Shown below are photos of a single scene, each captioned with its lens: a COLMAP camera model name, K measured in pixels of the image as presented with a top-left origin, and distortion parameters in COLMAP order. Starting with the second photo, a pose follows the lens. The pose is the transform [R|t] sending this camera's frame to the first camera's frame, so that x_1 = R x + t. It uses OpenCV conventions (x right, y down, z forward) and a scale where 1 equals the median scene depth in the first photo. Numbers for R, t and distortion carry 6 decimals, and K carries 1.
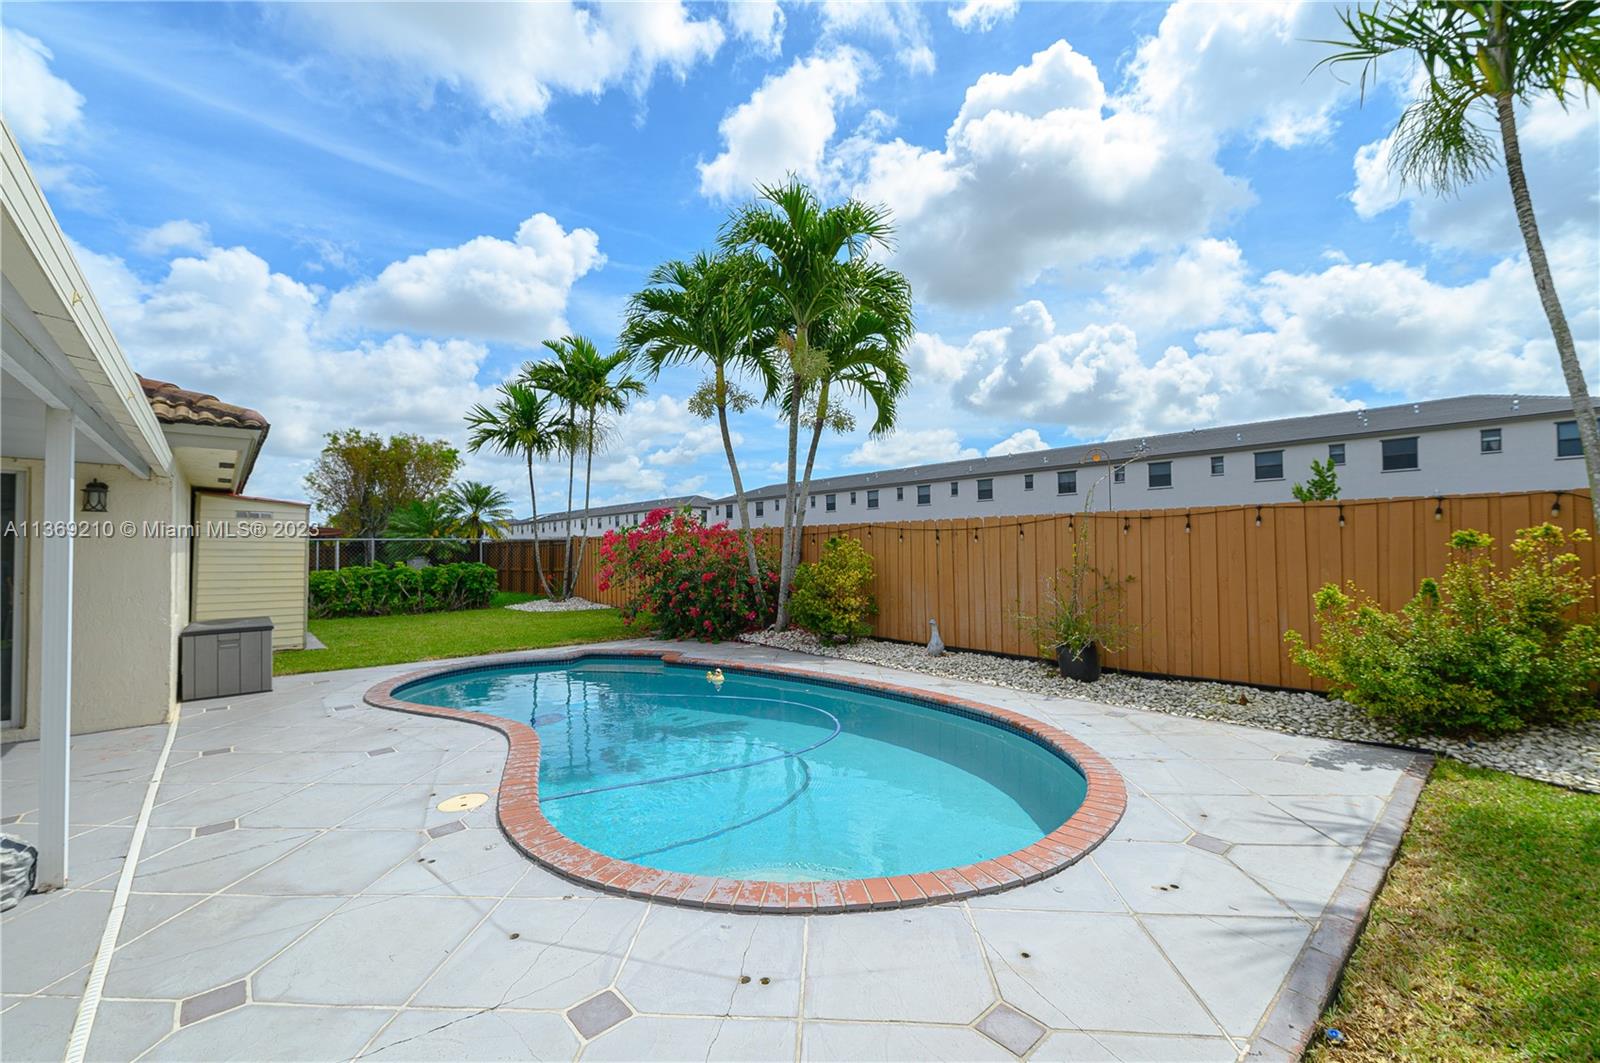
lens RADIAL K [[640.8, 0, 806.6], [0, 640.8, 537.0], [0, 0, 1]] dist [0.000599, -0.000614]
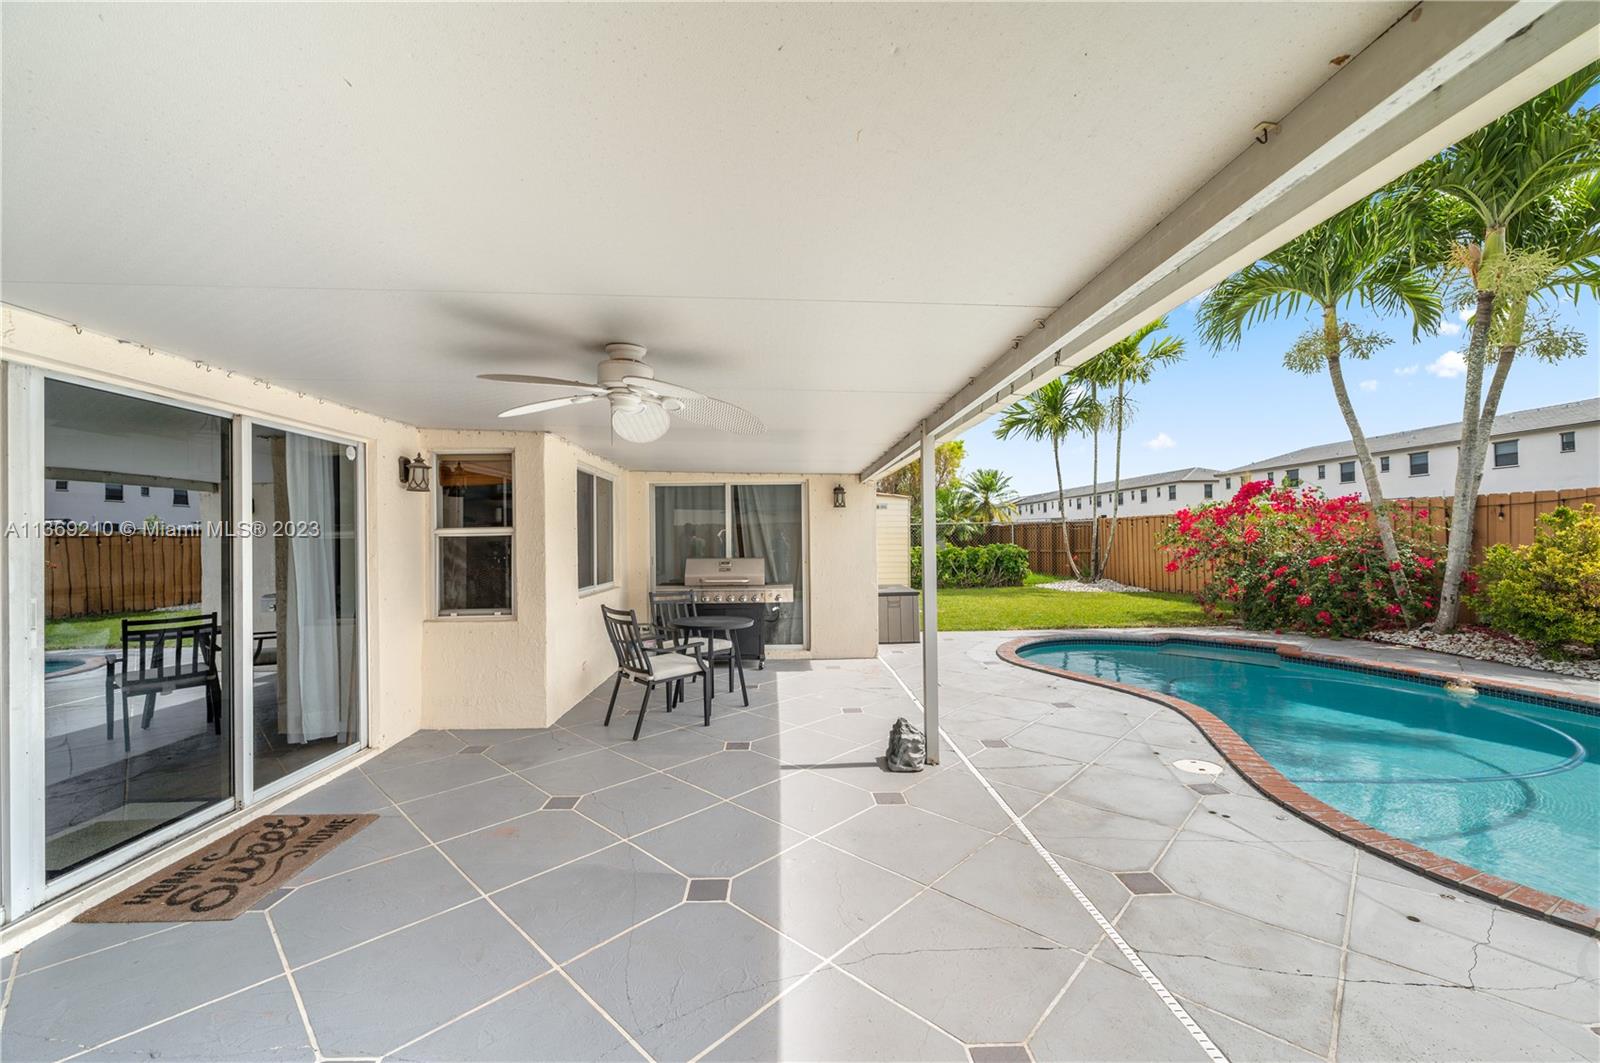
lens RADIAL K [[640.8, 0, 822.1], [0, 640.8, 531.7], [0, 0, 1]] dist [0.000599, -0.000614]
pose [[0.761048, -0.009853, -0.648620, -0.102346], [0.023266, 0.999656, 0.012114, -0.001257], [0.648278, -0.024311, 0.761016, -0.066646]]
